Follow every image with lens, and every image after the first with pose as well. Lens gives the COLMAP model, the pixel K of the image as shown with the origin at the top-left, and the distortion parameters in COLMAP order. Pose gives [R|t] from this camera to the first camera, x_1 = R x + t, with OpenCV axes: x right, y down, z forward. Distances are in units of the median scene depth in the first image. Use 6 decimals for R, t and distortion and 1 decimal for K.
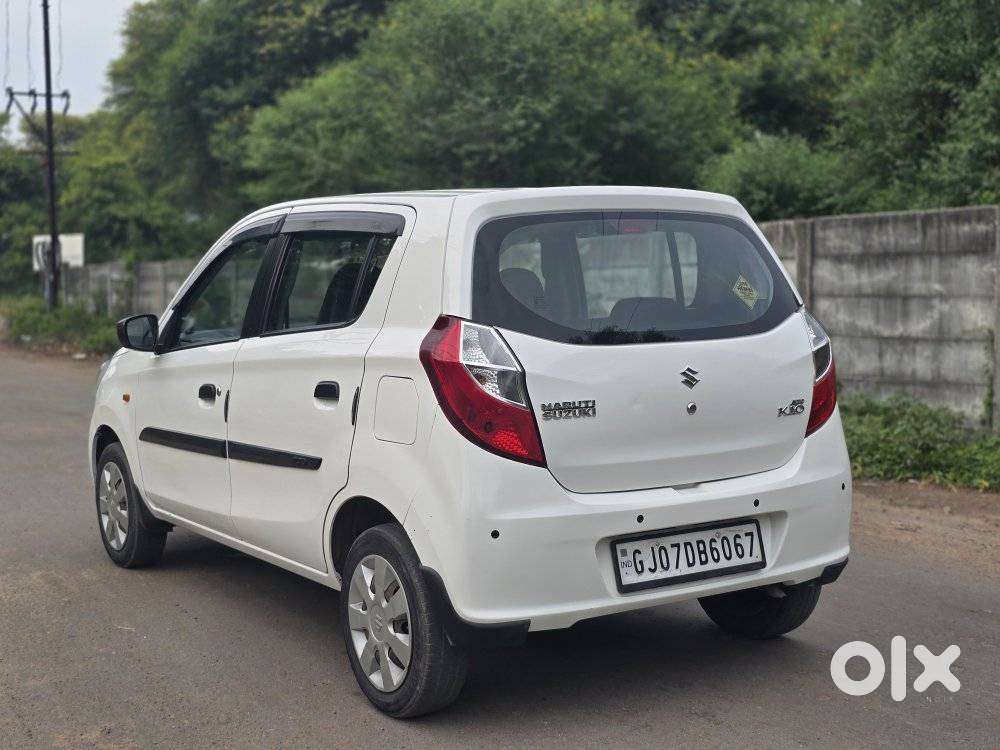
lens RADIAL K [[1376.9, 0, 513.3], [0, 1376.9, 345.0], [0, 0, 1]] dist [0.155942, -0.375929]
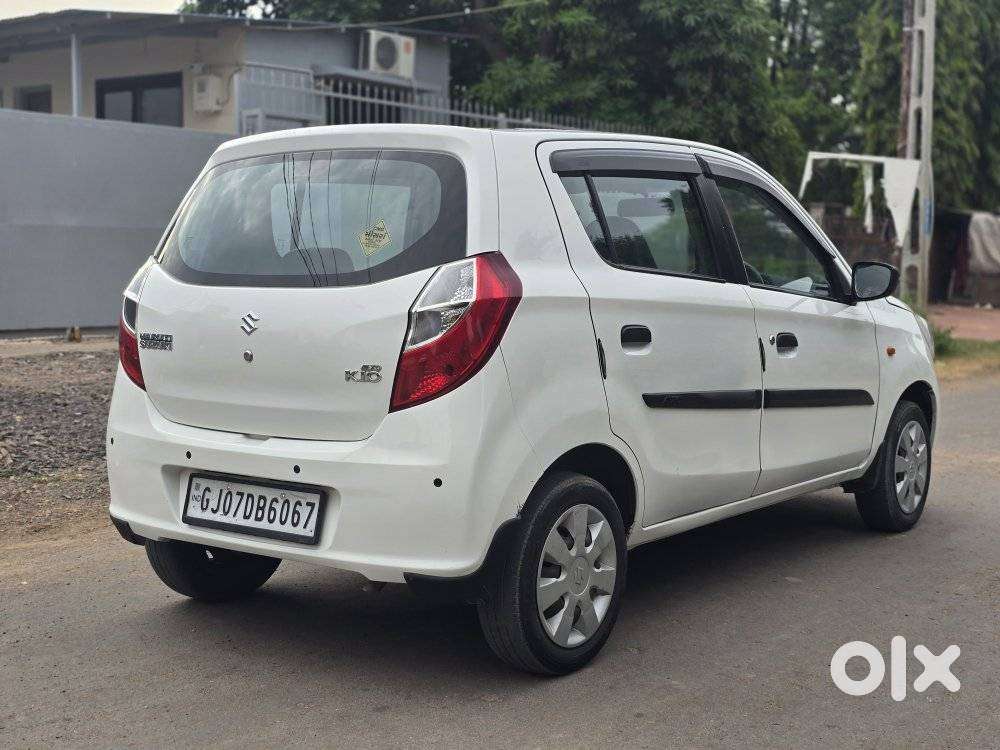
lens RADIAL K [[1376.9, 0, 513.3], [0, 1376.9, 345.0], [0, 0, 1]] dist [0.155942, -0.375929]
pose [[0.342425, 0.078143, -0.936290, 1.084782], [-0.059924, 0.996323, 0.061238, -0.031796], [0.937632, 0.035137, 0.345848, 0.829908]]
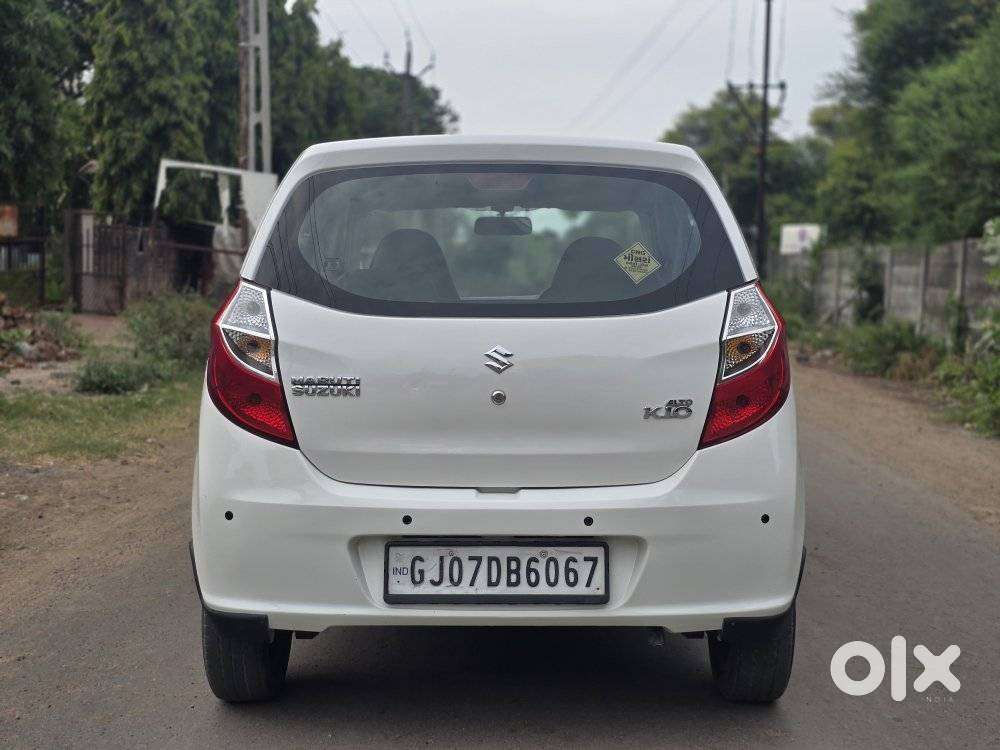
lens RADIAL K [[1376.9, 0, 513.3], [0, 1376.9, 345.0], [0, 0, 1]] dist [0.155942, -0.375929]
pose [[0.834813, 0.052428, -0.548032, 0.585269], [-0.049474, 0.998572, 0.020167, -0.003088], [0.548306, 0.010277, 0.836214, 0.304646]]
